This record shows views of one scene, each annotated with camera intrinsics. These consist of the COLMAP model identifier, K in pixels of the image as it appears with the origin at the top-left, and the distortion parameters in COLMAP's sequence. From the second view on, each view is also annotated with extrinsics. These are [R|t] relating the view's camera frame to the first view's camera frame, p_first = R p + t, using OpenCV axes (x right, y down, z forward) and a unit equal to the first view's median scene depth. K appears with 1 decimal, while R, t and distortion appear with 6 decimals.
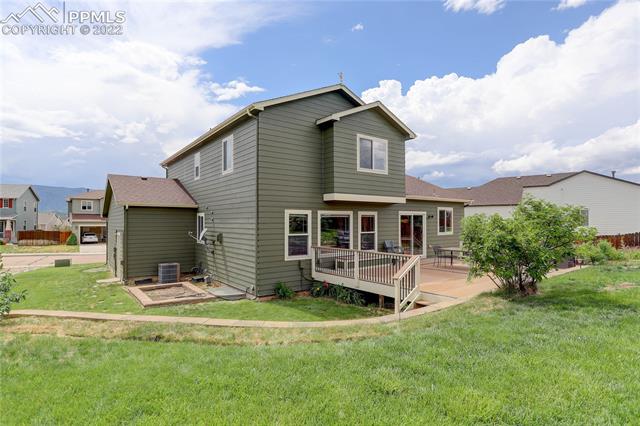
lens RADIAL K [[339.1, 0, 320.5], [0, 339.1, 217.7], [0, 0, 1]] dist [-0.024894, 0.000885]
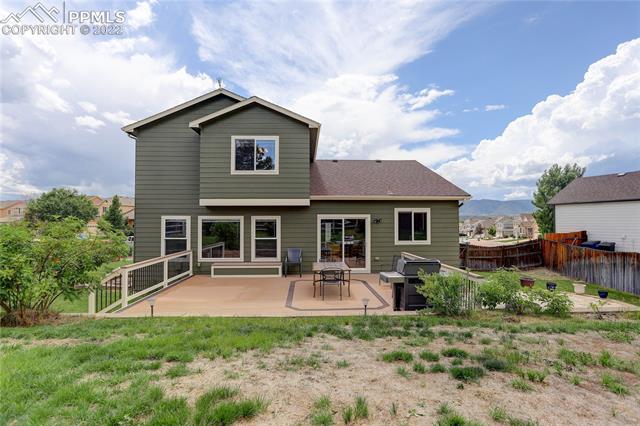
lens RADIAL K [[312.9, 0, 318.3], [0, 312.9, 214.5], [0, 0, 1]] dist [-0.050525, -0.000171]
pose [[0.822630, -0.008618, -0.568512, 0.554543], [0.004066, 0.999949, -0.009275, -0.010219], [0.568563, 0.005318, 0.822622, 0.283974]]
